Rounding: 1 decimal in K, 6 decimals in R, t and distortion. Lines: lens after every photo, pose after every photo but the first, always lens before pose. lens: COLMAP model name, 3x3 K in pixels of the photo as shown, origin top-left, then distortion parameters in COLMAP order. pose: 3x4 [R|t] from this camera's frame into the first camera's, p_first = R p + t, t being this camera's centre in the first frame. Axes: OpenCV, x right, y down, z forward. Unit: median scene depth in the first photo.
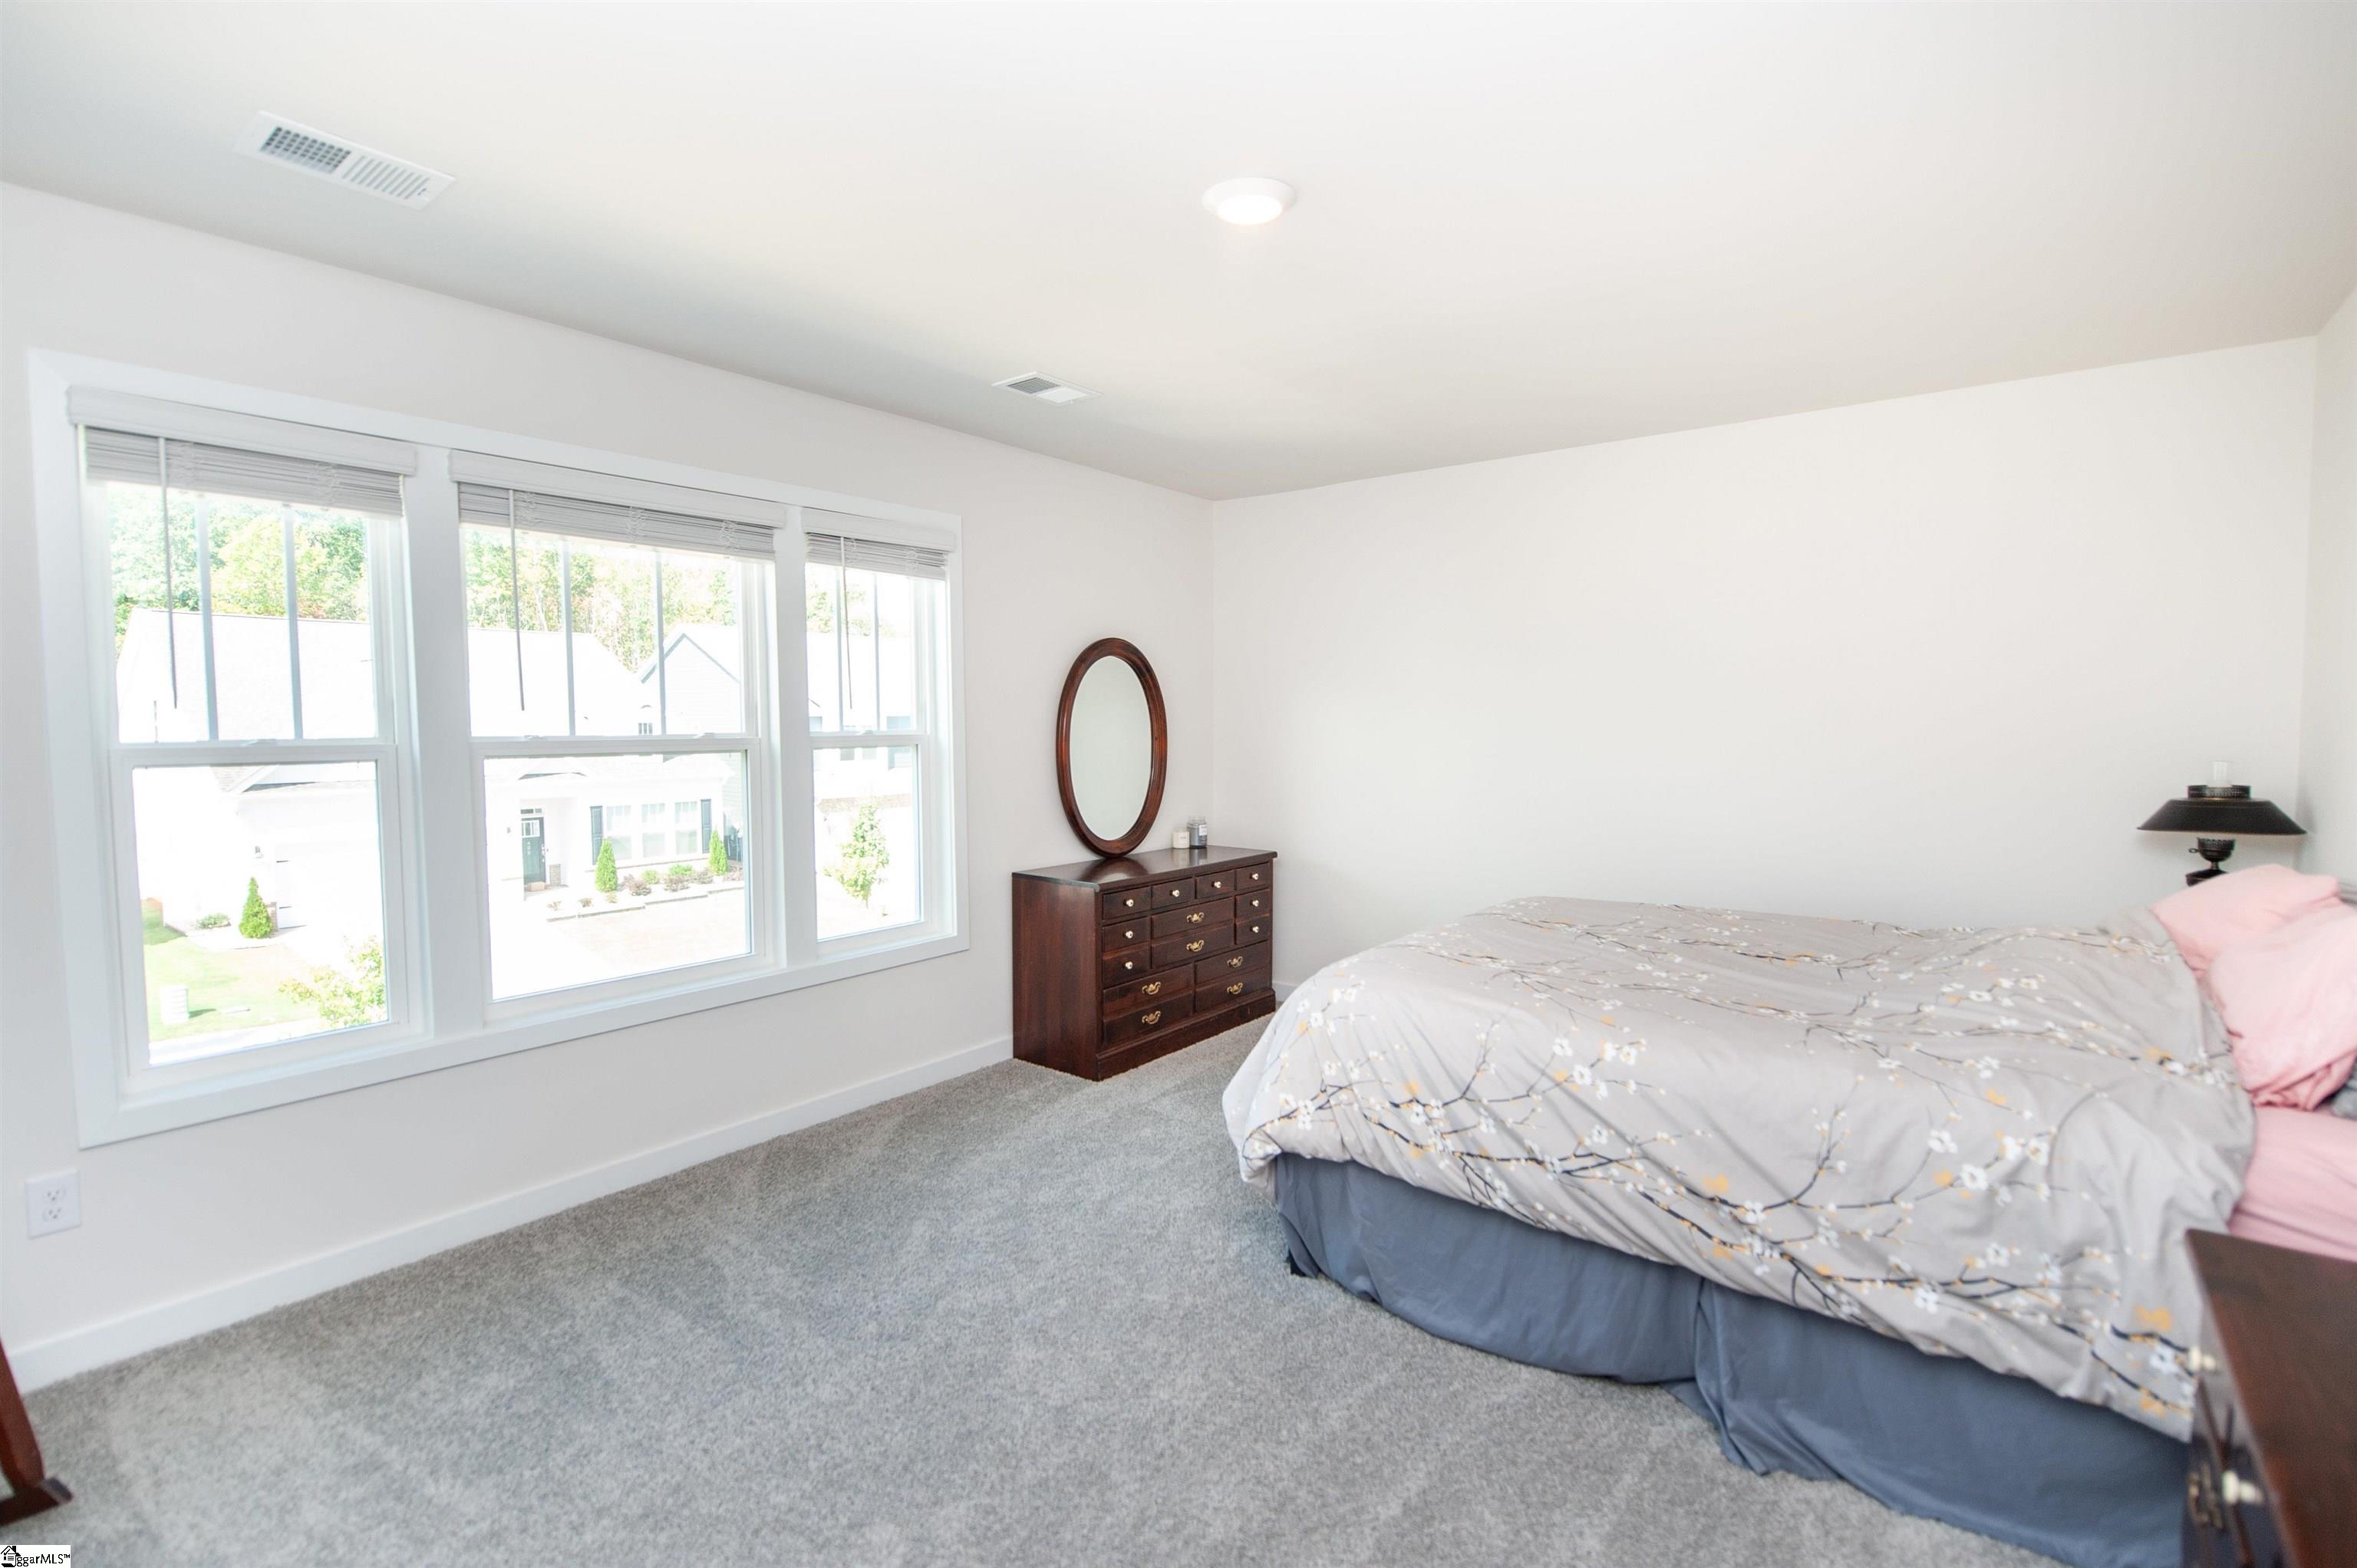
lens RADIAL K [[1100.1, 0, 1193.7], [0, 1100.1, 788.4], [0, 0, 1]] dist [-0.017878, -0.000224]
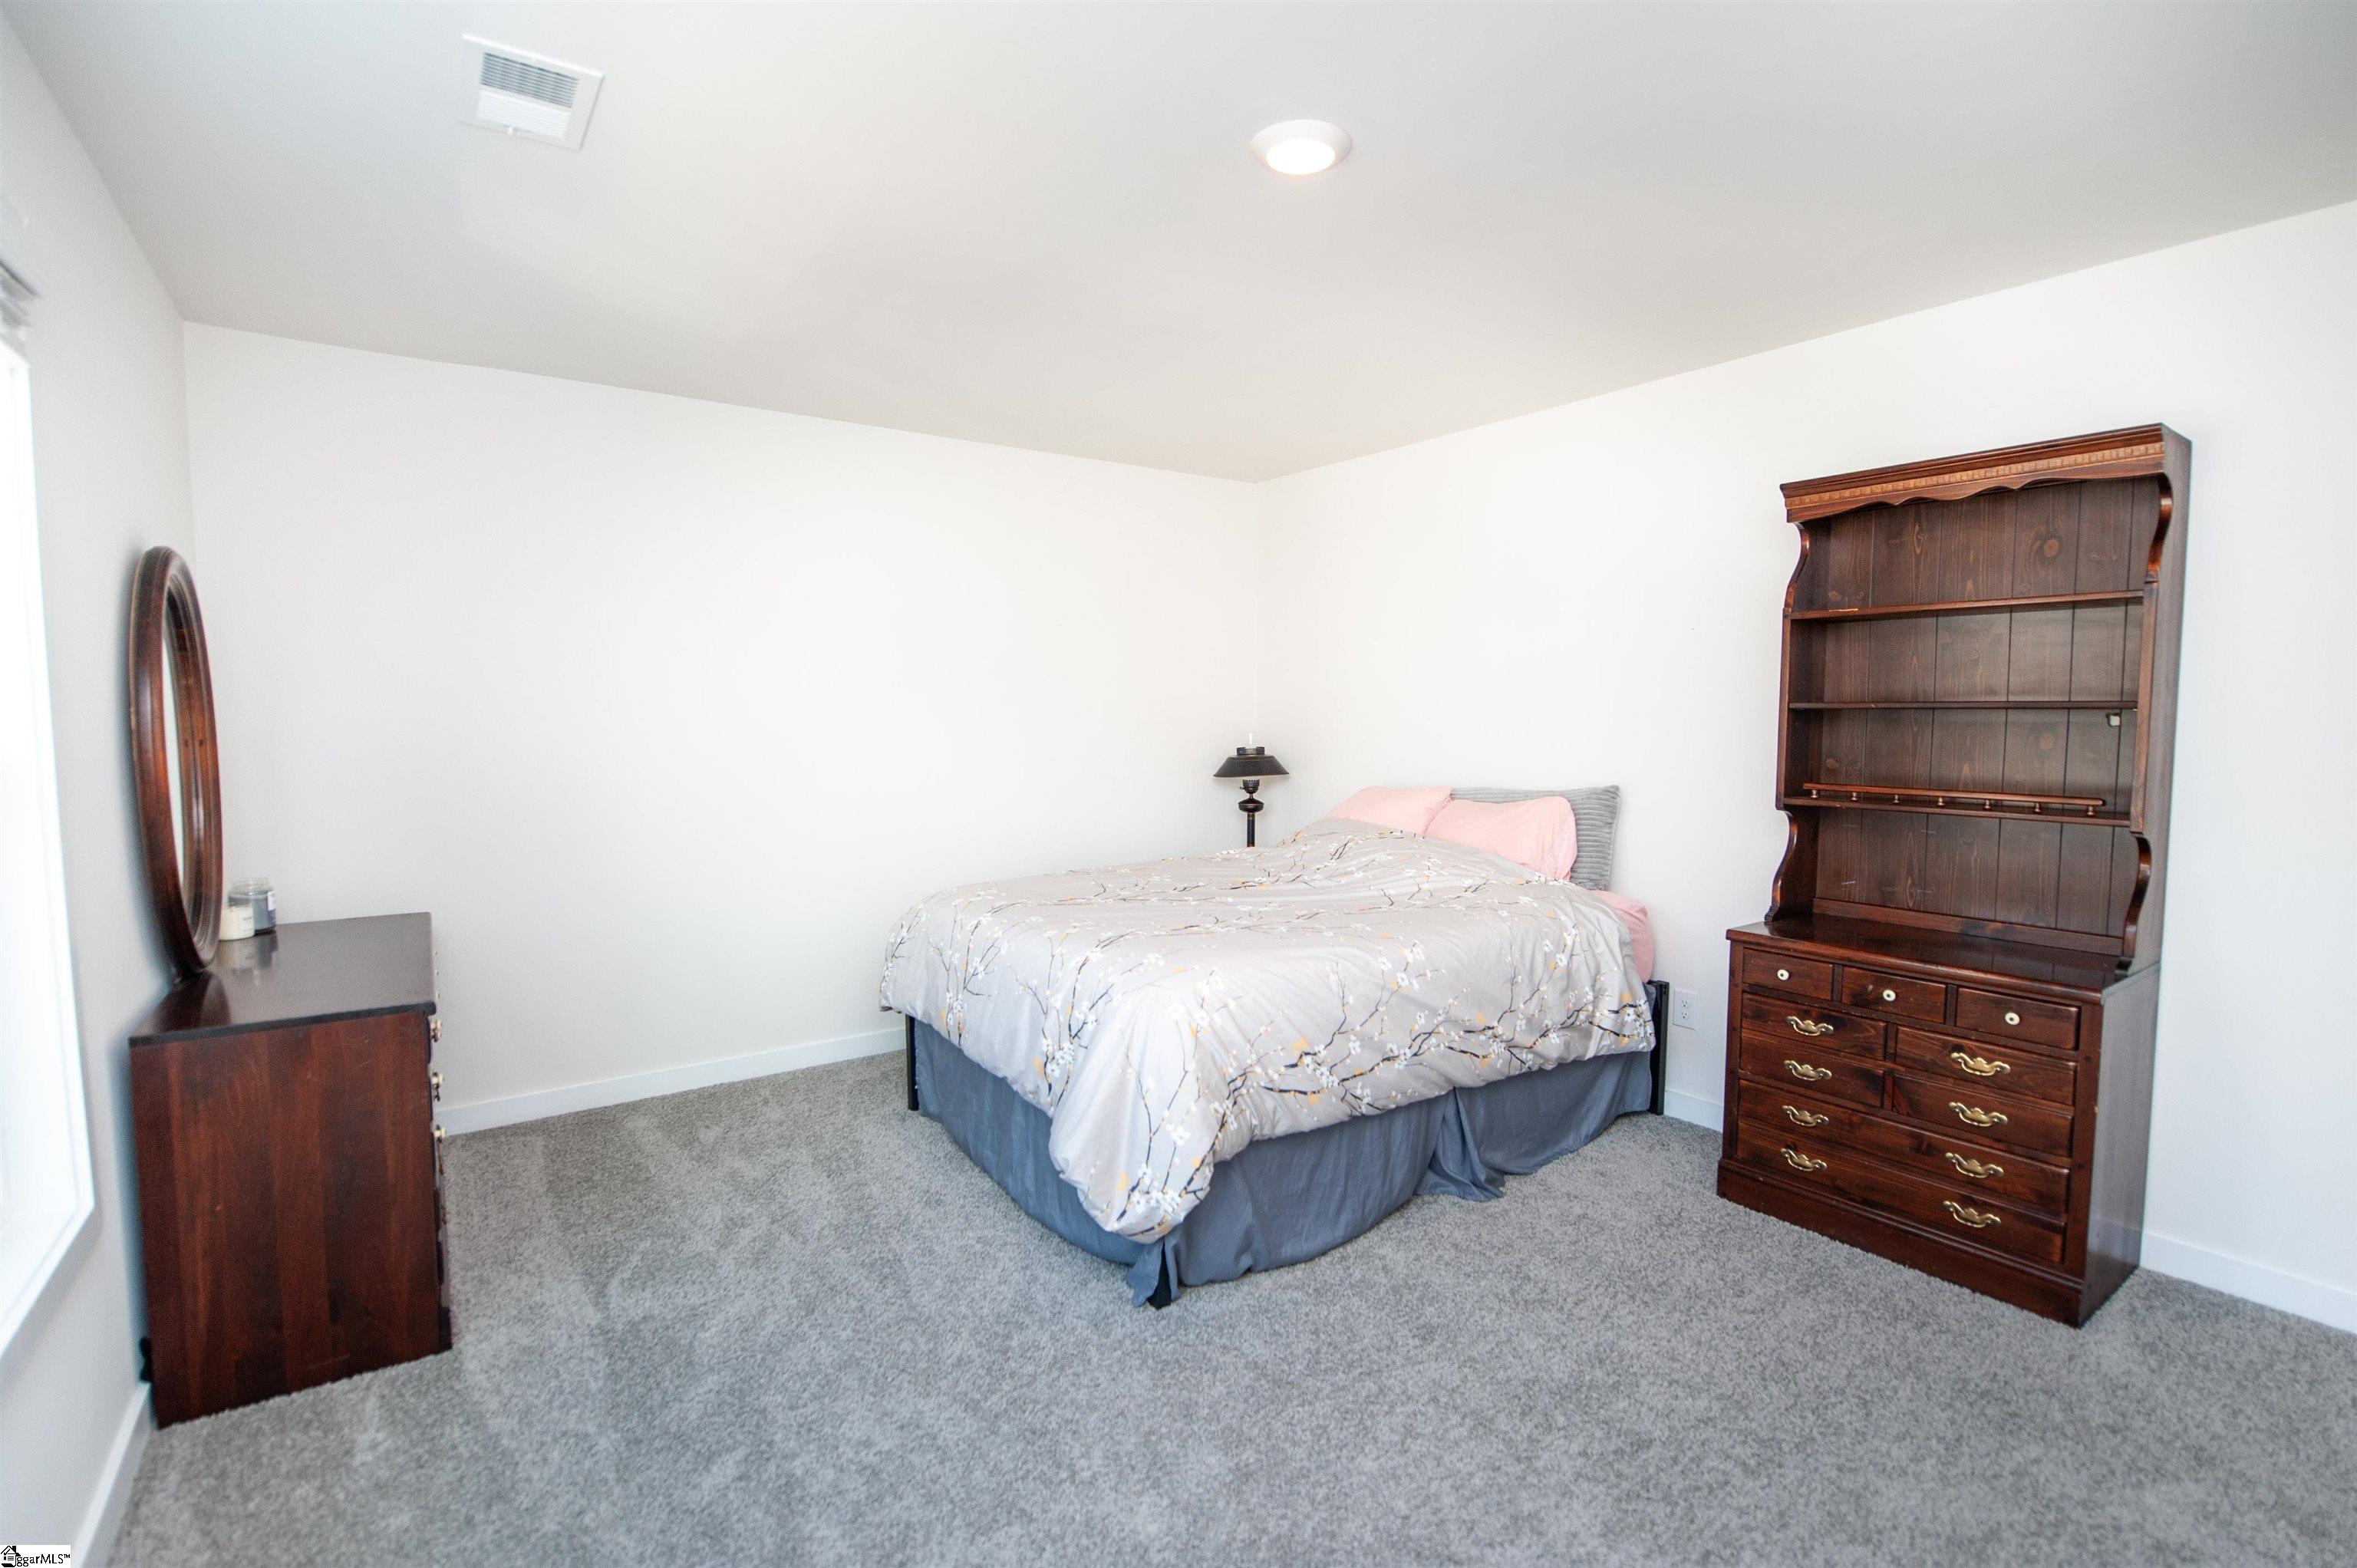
lens RADIAL K [[1100.1, 0, 1193.7], [0, 1100.1, 788.4], [0, 0, 1]] dist [-0.017878, -0.000224]
pose [[0.265058, -0.066882, 0.961910, -0.866642], [0.064177, 0.996603, 0.051610, -0.040150], [-0.962094, 0.048053, 0.268450, 0.815648]]
